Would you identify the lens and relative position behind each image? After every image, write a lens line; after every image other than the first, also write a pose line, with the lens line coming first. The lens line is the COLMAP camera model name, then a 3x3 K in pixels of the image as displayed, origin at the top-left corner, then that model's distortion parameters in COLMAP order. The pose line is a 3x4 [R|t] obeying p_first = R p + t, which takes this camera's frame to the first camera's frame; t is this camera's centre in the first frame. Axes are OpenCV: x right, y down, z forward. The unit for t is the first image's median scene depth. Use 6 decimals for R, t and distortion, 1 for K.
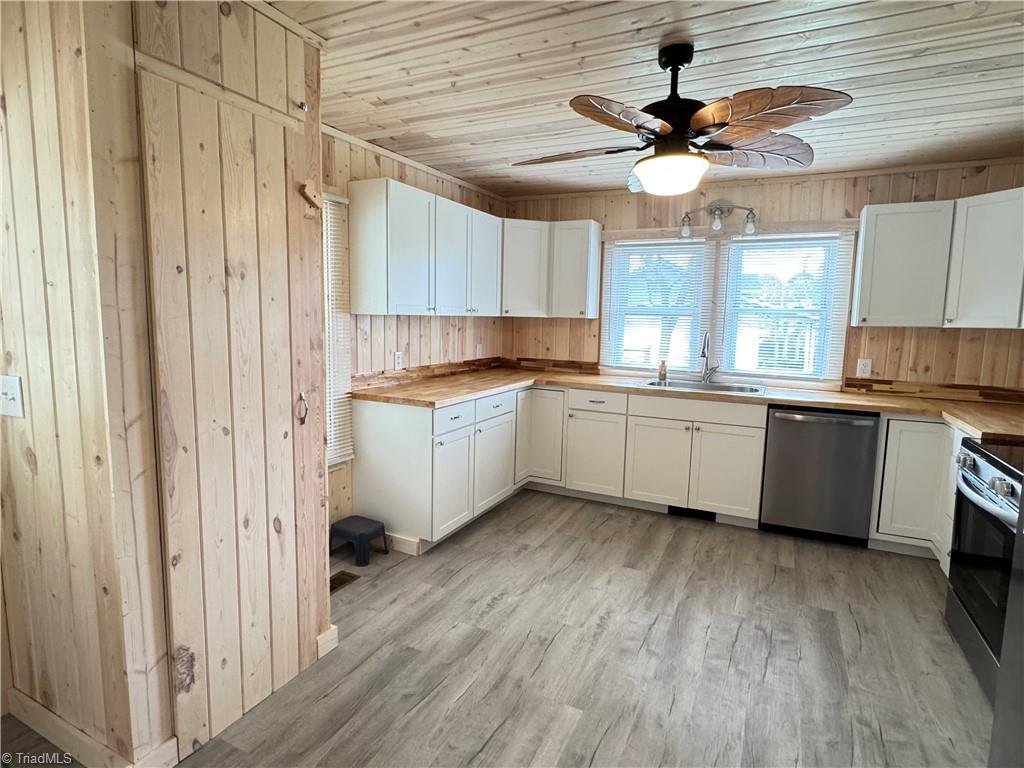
lens RADIAL K [[558.1, 0, 508.3], [0, 558.1, 382.6], [0, 0, 1]] dist [-0.002786, 0.000290]
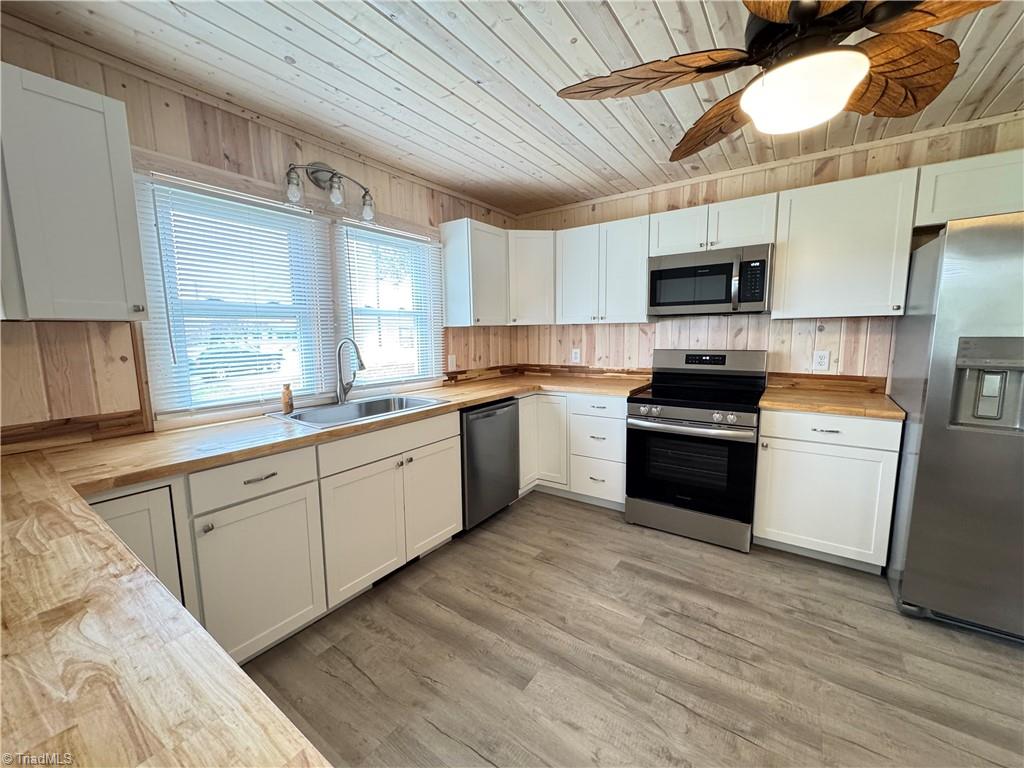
lens RADIAL K [[407.5, 0, 513.3], [0, 407.5, 382.3], [0, 0, 1]] dist [-0.000256, -0.000159]
pose [[0.150979, -0.145195, 0.977816, -0.216430], [0.133704, 0.983064, 0.125330, -0.091597], [-0.979453, 0.111815, 0.167835, 0.896166]]
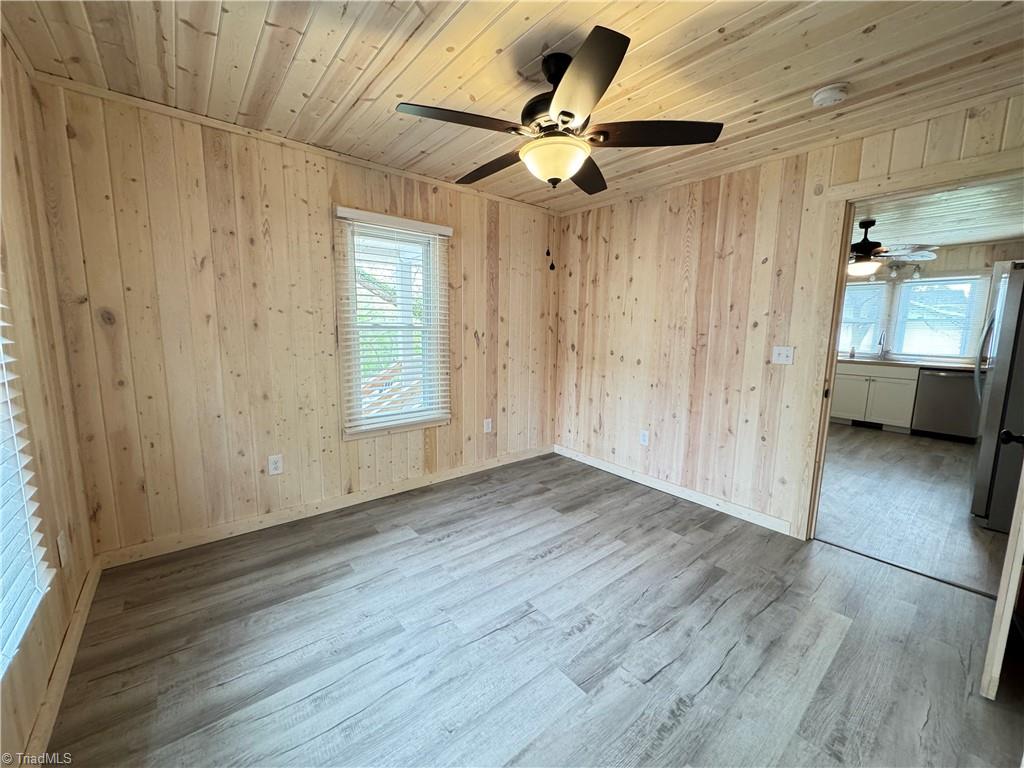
lens RADIAL K [[407.5, 0, 515.7], [0, 407.5, 384.1], [0, 0, 1]] dist [-0.000256, -0.000159]
pose [[0.912438, 0.055477, -0.405437, -0.269708], [-0.054447, 0.998417, 0.014082, 0.174509], [0.405576, 0.009225, 0.914015, -0.978320]]
